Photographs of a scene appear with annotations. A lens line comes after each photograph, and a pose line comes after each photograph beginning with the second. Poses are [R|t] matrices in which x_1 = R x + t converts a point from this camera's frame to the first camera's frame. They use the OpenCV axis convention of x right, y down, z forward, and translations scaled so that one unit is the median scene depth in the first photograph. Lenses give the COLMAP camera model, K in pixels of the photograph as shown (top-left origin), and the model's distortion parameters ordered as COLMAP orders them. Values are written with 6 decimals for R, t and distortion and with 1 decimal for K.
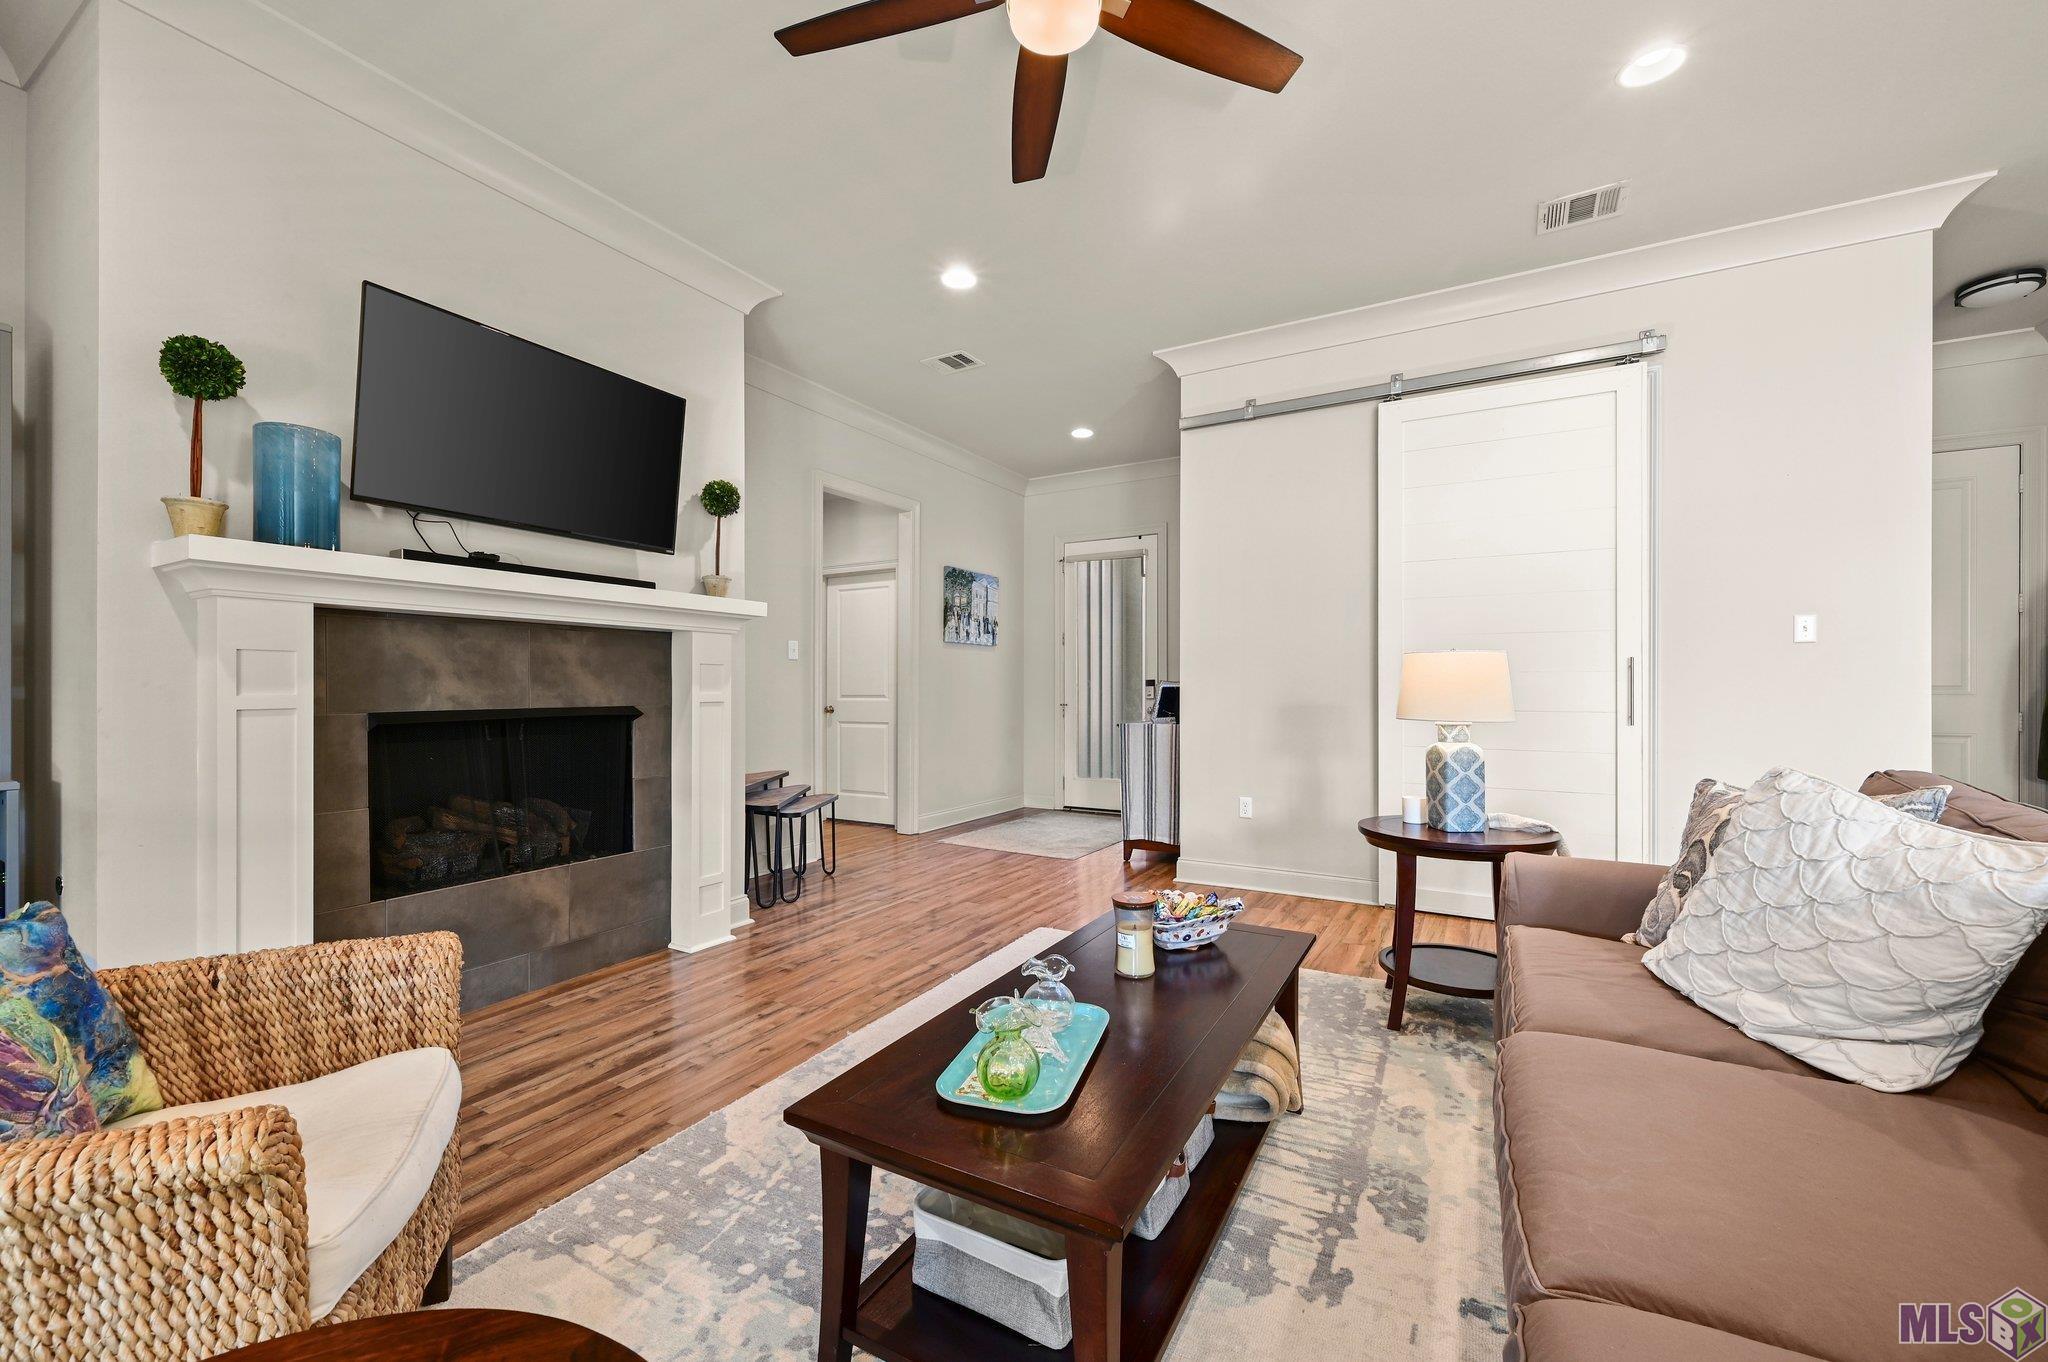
lens RADIAL K [[806.4, 0, 1024.1], [0, 806.4, 673.4], [0, 0, 1]] dist [-0.000311, -0.000003]
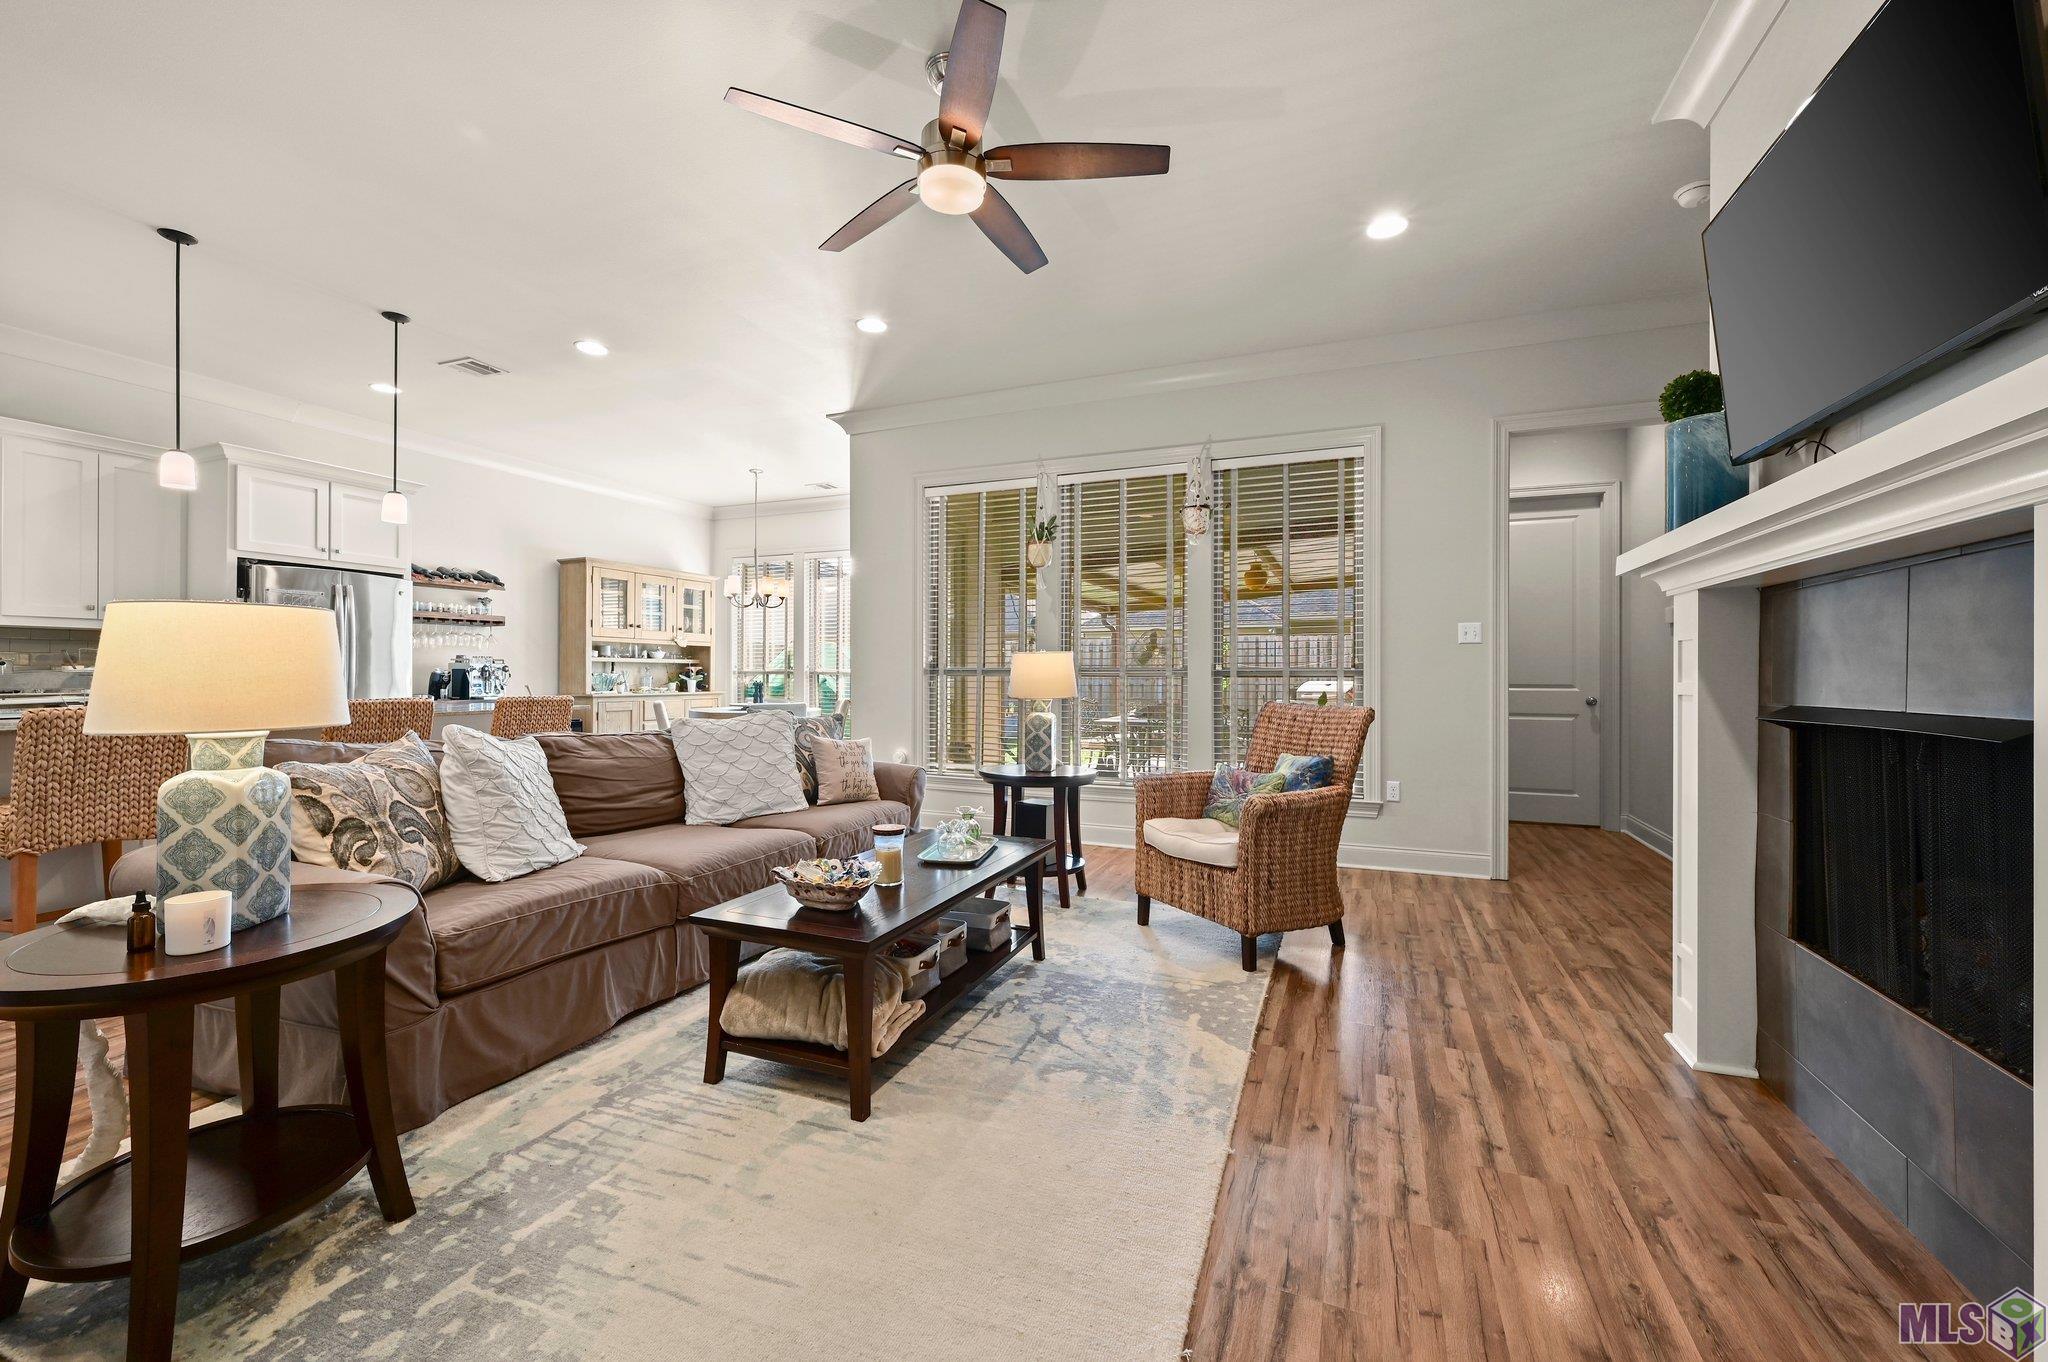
lens RADIAL K [[806.4, 0, 1024.1], [0, 806.4, 673.4], [0, 0, 1]] dist [-0.000311, -0.000003]
pose [[-0.992254, -0.000038, -0.124227, 0.051015], [0.002486, 0.999794, -0.020163, 0.029789], [0.124202, -0.020315, -0.992049, 1.541707]]
